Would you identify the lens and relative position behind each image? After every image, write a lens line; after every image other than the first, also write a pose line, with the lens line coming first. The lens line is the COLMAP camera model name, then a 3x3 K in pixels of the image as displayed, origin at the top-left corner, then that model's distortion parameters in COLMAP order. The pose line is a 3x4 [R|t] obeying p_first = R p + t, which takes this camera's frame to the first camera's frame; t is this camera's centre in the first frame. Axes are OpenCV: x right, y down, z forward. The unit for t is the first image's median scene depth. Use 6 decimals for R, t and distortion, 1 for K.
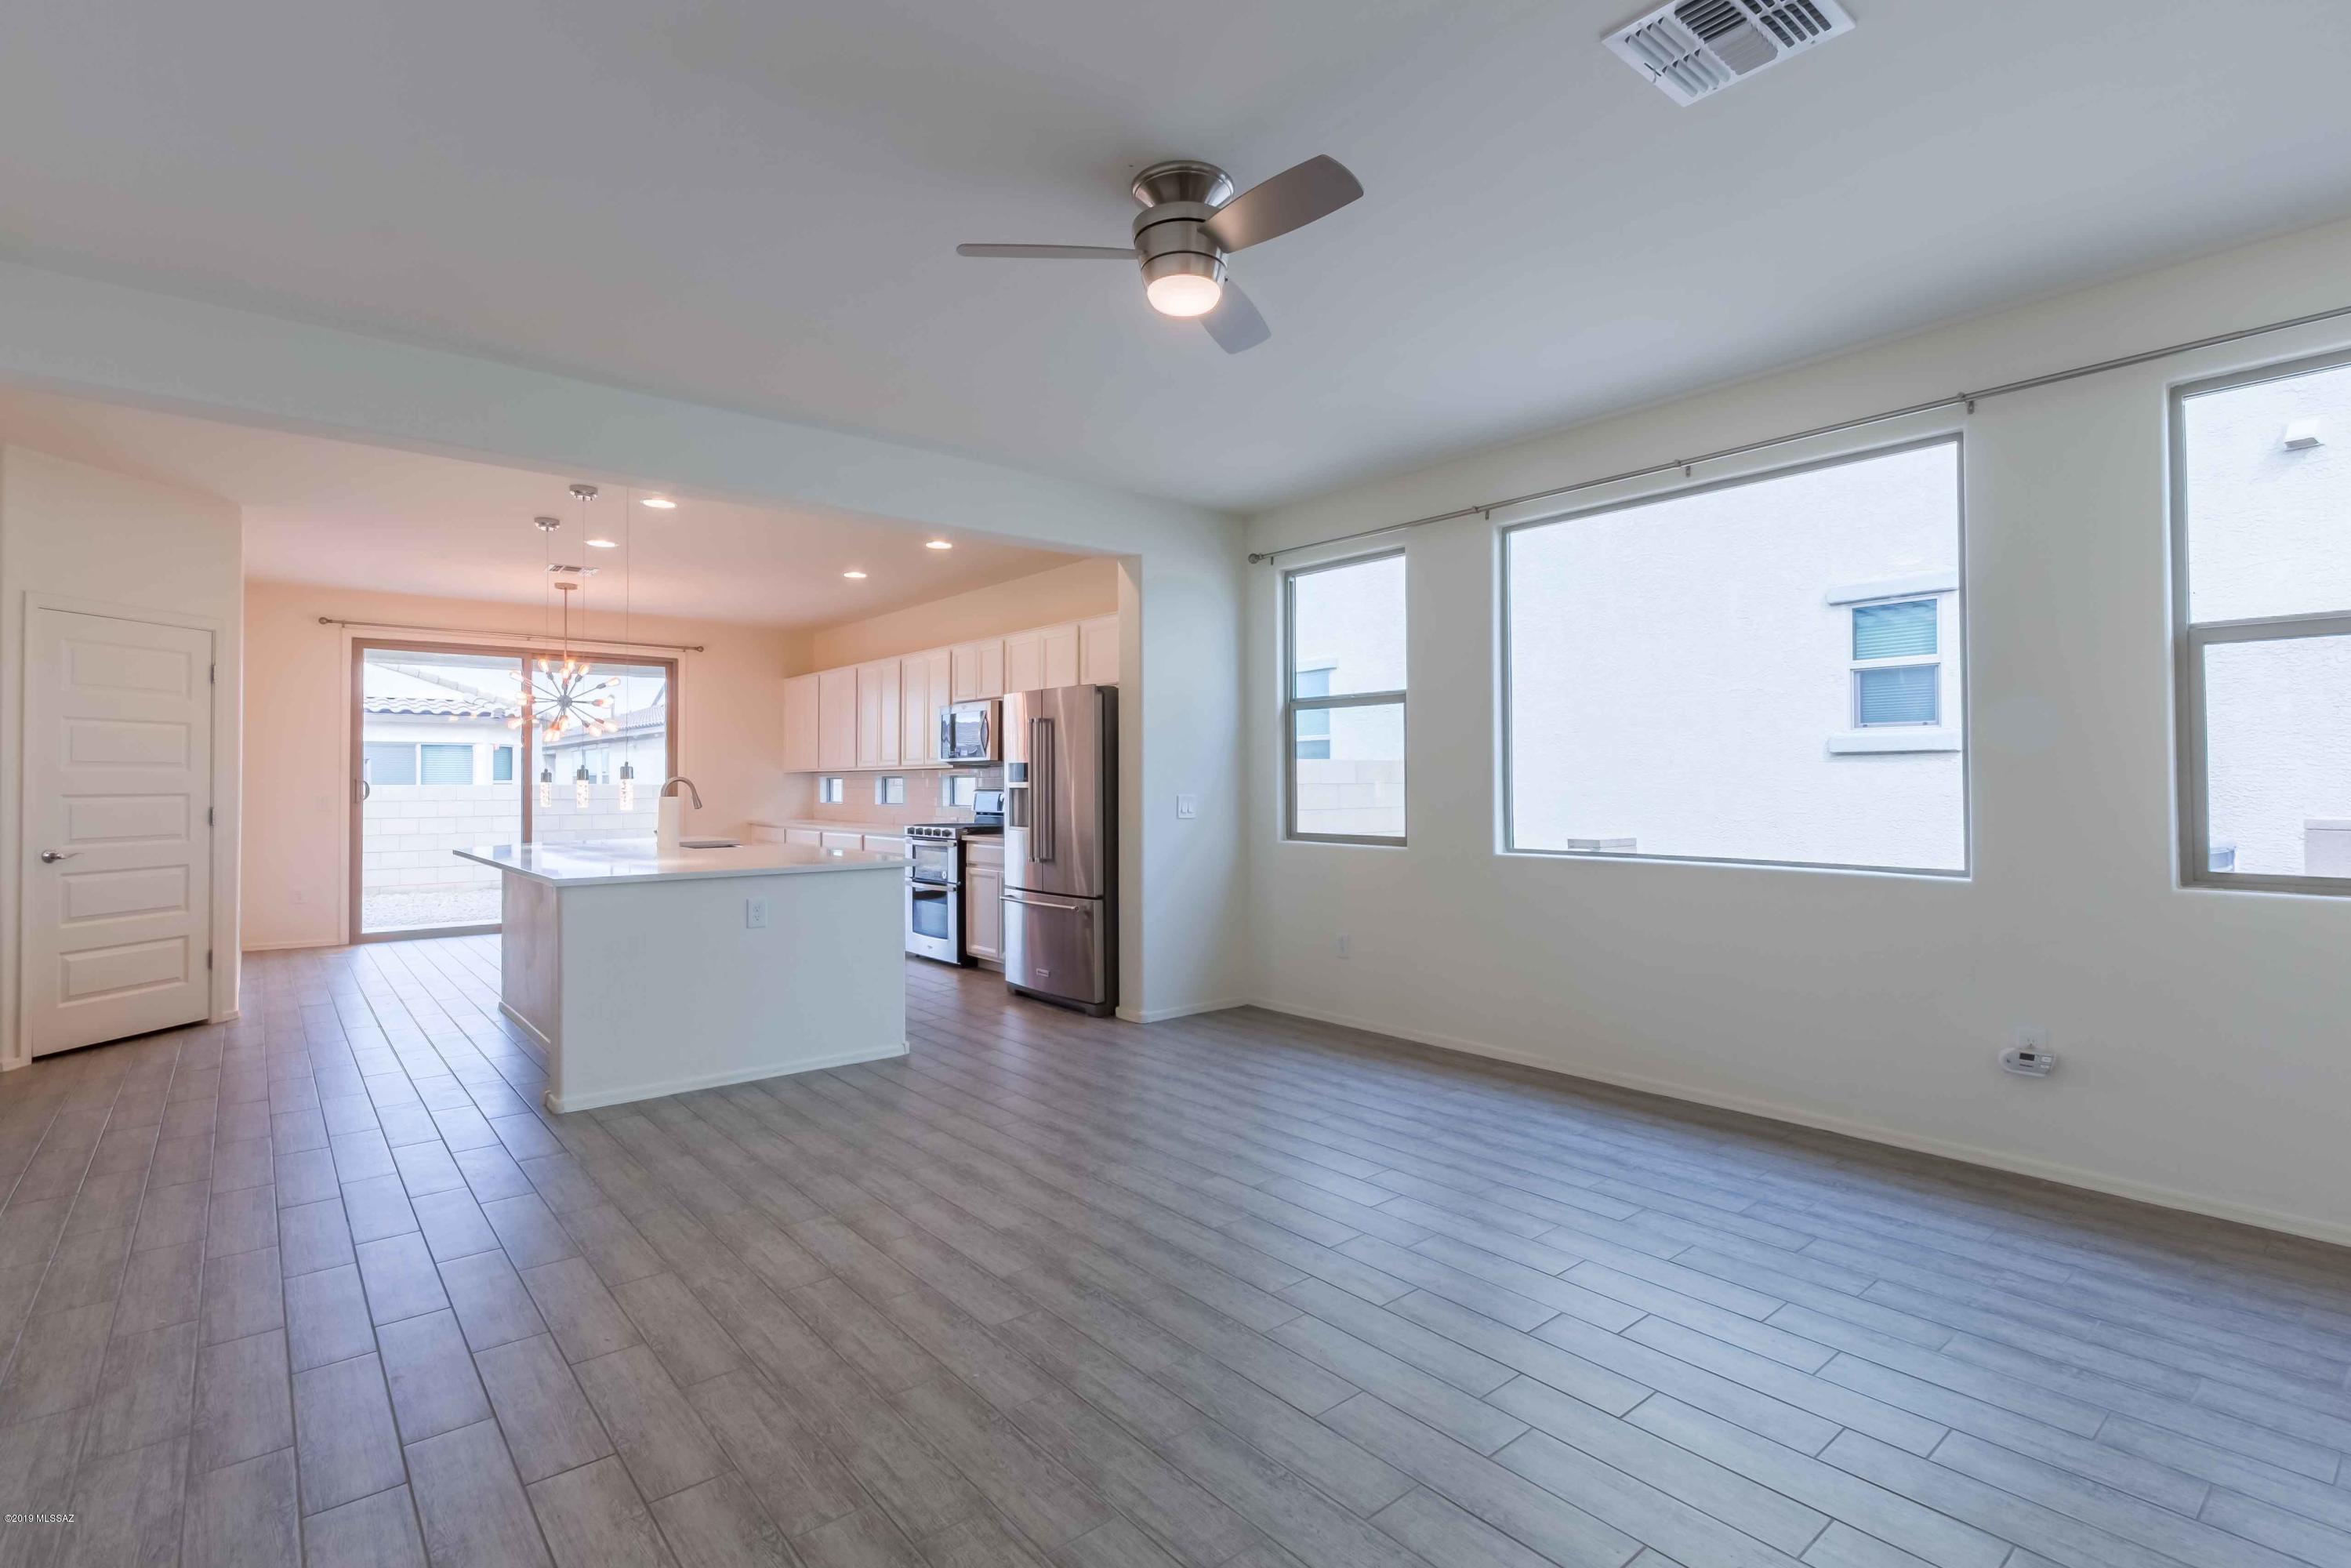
lens RADIAL K [[1097.5, 0, 1193.1], [0, 1097.5, 767.1], [0, 0, 1]] dist [0.003984, -0.000045]
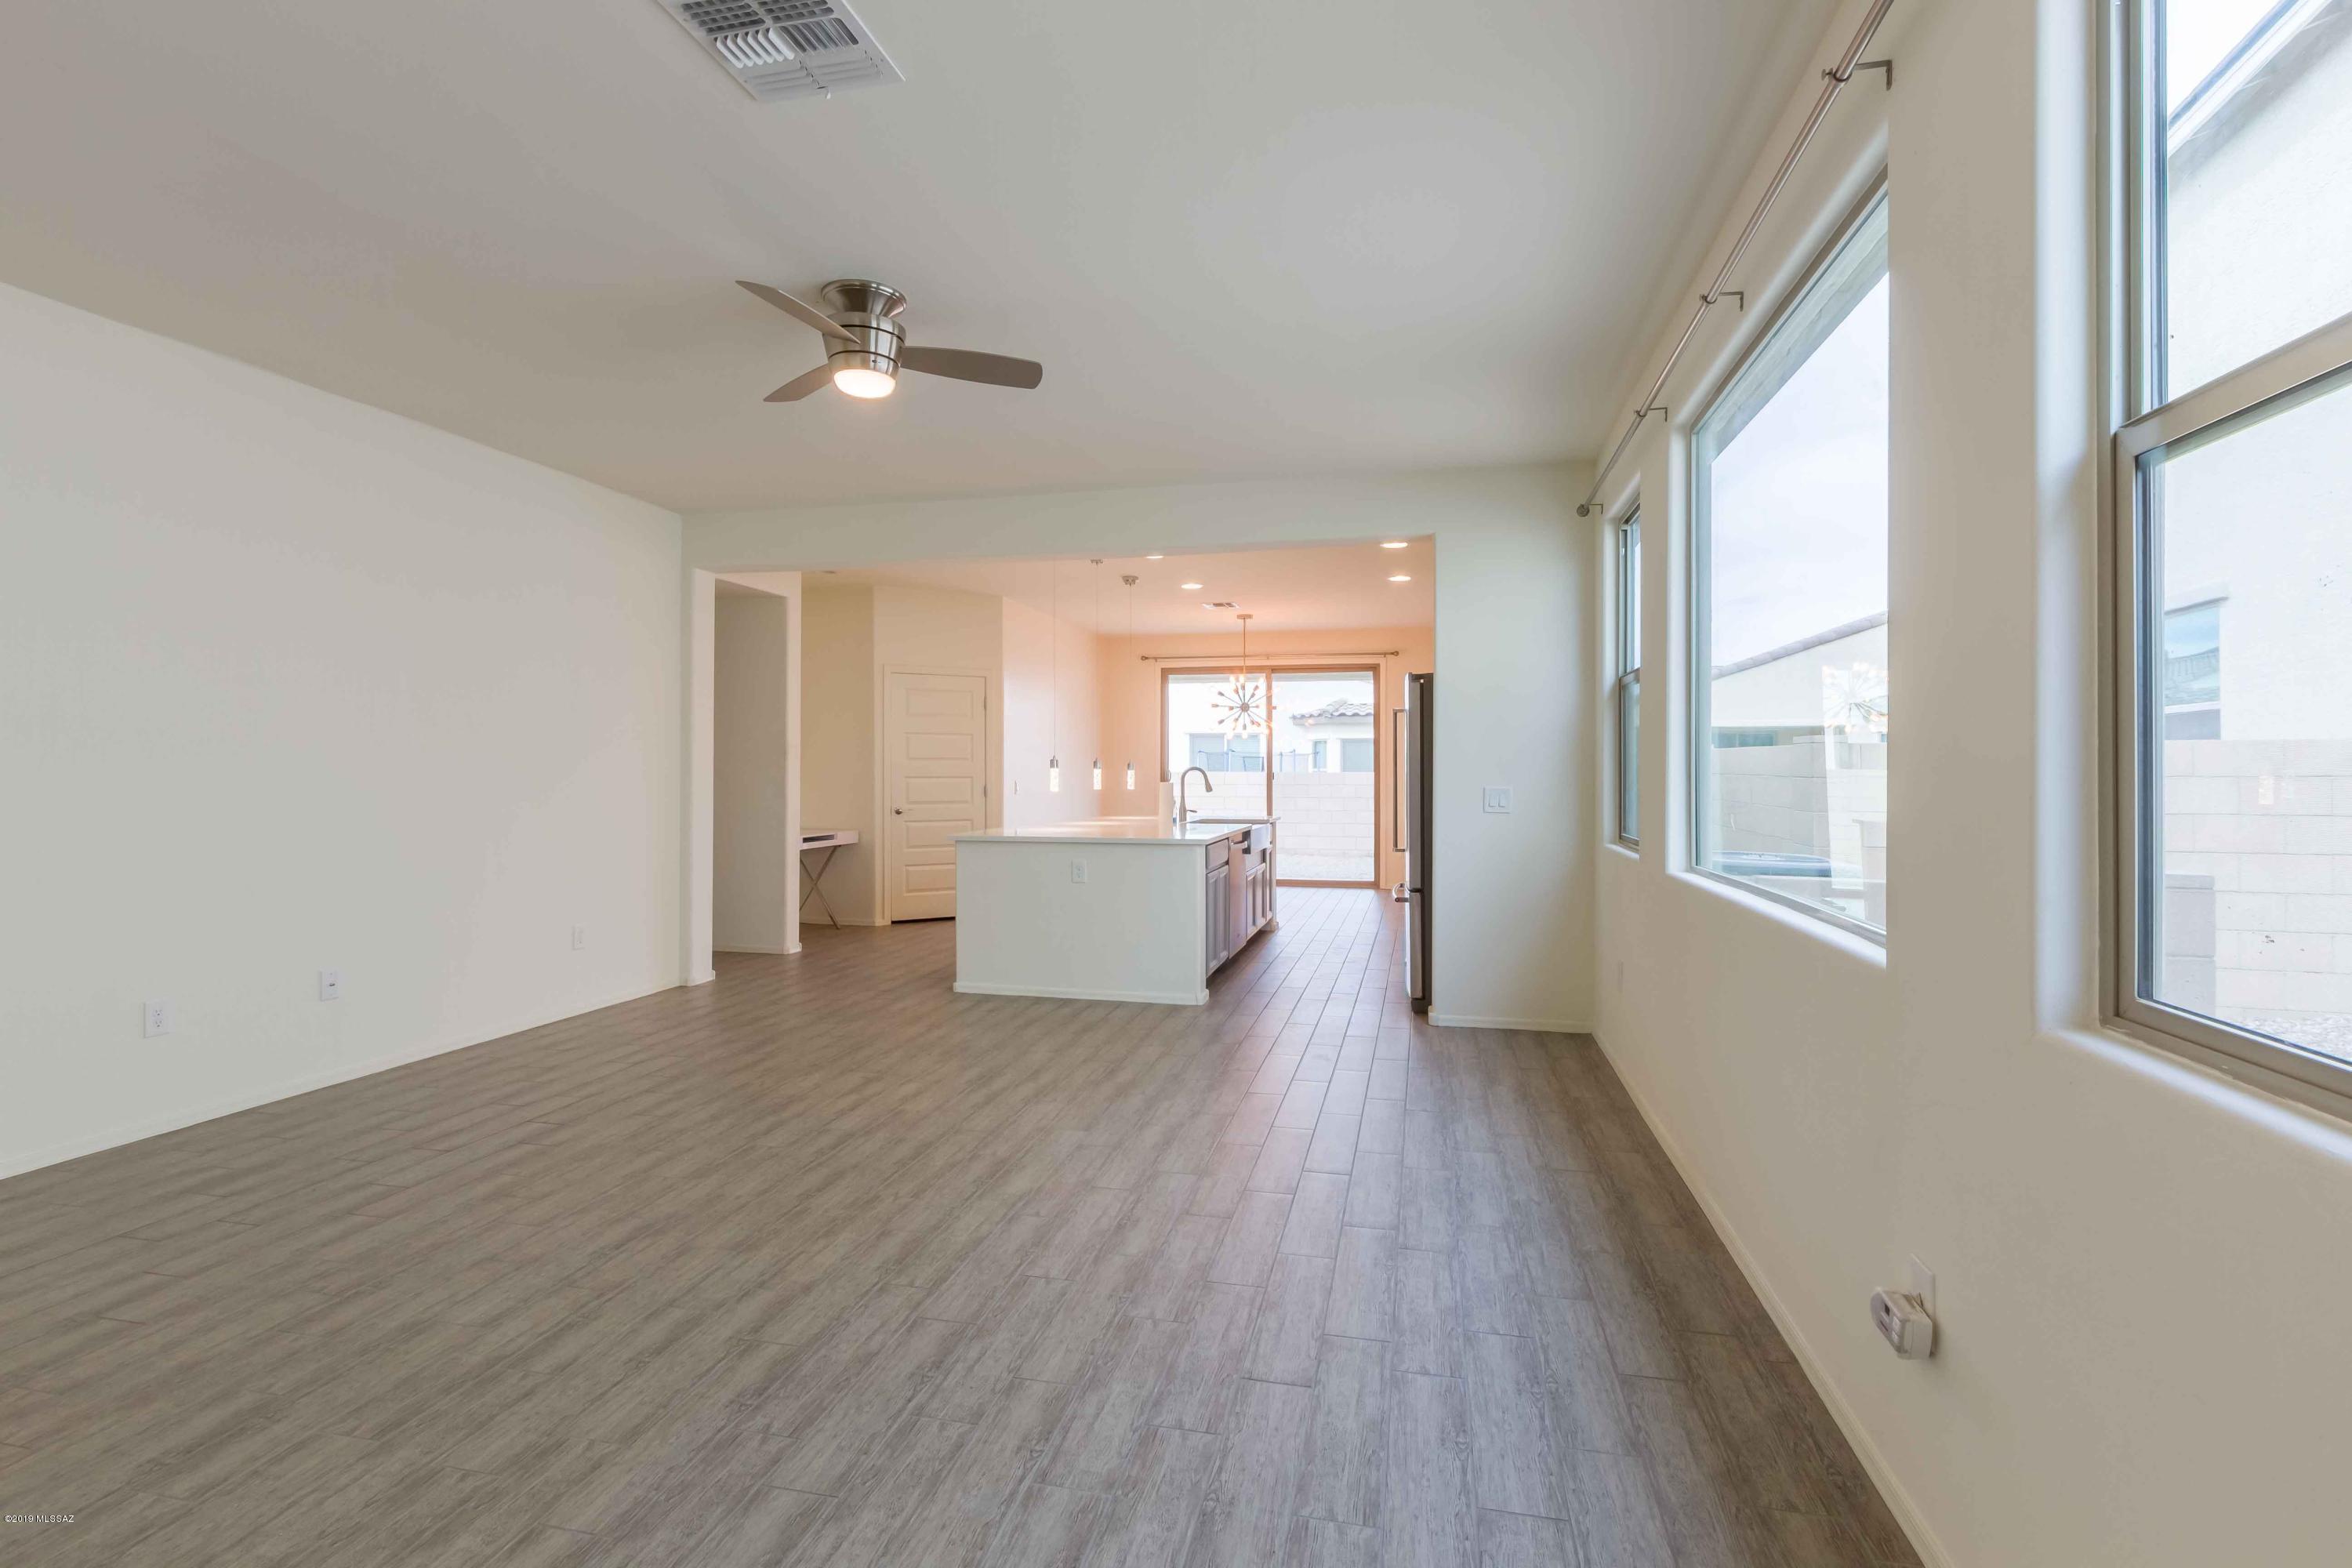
lens RADIAL K [[1097.9, 0, 1193.6], [0, 1097.9, 767.1], [0, 0, 1]] dist [0.003984, -0.000045]
pose [[0.607101, 0.001521, -0.794623, 0.942719], [0.006577, 0.999954, 0.006939, 0.001646], [0.794597, -0.009439, 0.607064, 0.414395]]
